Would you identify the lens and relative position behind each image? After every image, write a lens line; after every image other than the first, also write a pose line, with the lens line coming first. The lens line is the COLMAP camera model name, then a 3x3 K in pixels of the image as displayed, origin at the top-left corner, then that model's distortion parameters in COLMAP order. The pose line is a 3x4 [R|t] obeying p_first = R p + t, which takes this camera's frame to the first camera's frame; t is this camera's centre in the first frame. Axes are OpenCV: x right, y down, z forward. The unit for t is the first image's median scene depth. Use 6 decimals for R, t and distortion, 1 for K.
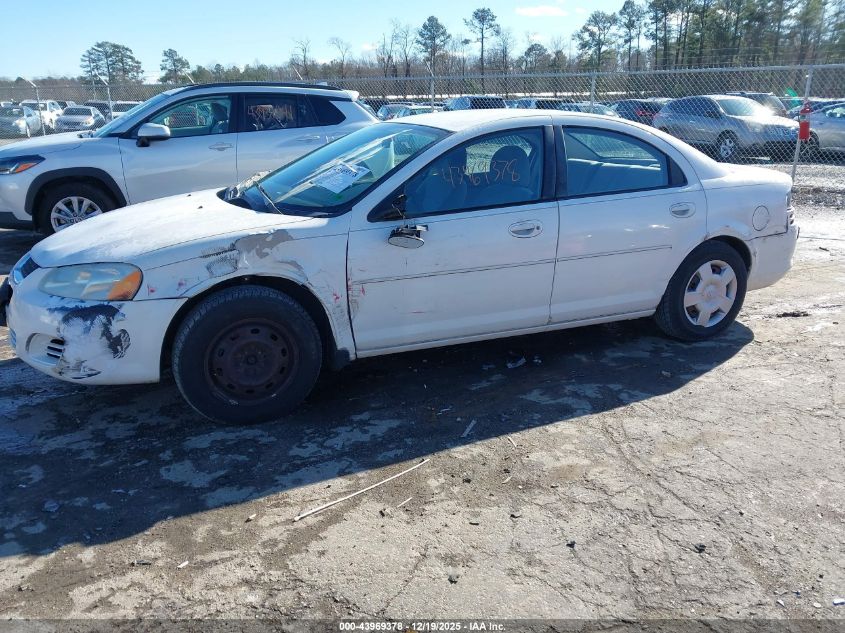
lens RADIAL K [[668.9, 0, 428.4], [0, 668.9, 320.8], [0, 0, 1]] dist [0.019658, -0.031457]
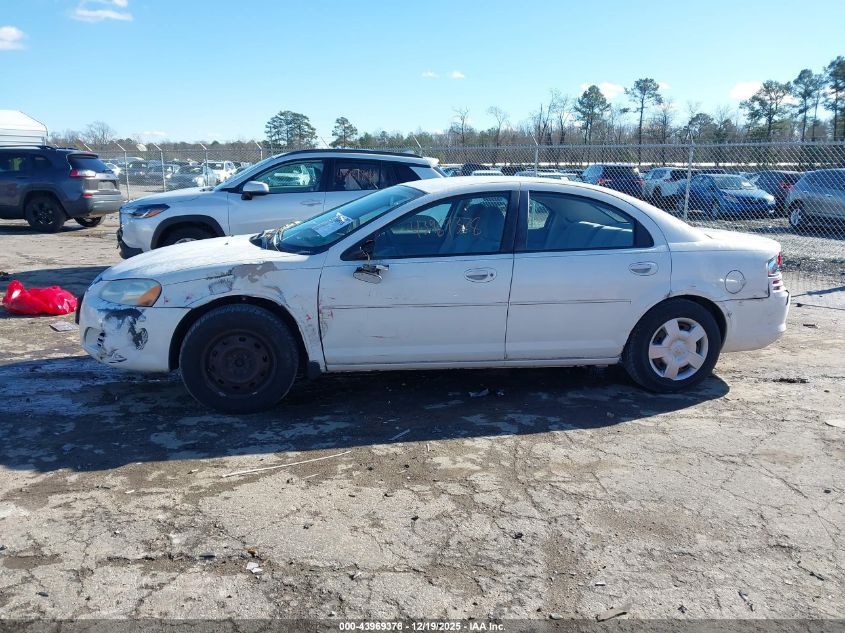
lens RADIAL K [[668.9, 0, 420.0], [0, 668.9, 314.4], [0, 0, 1]] dist [0.019658, -0.031457]
pose [[0.973714, 0.067853, -0.217434, 0.330603], [-0.089228, 0.991934, -0.090035, 0.050657], [0.209571, 0.107070, 0.971914, -0.167999]]
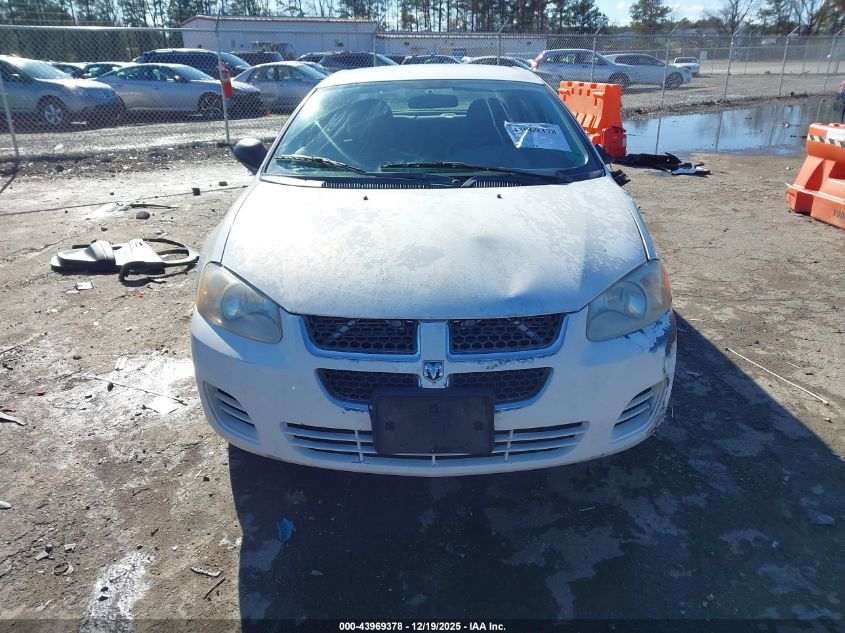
lens RADIAL K [[668.9, 0, 426.4], [0, 668.9, 318.3], [0, 0, 1]] dist [0.019658, -0.031457]
pose [[0.395249, -0.313503, 0.863420, -1.095357], [0.278482, 0.936616, 0.212599, -0.221102], [-0.875343, 0.156418, 0.457502, 0.794478]]
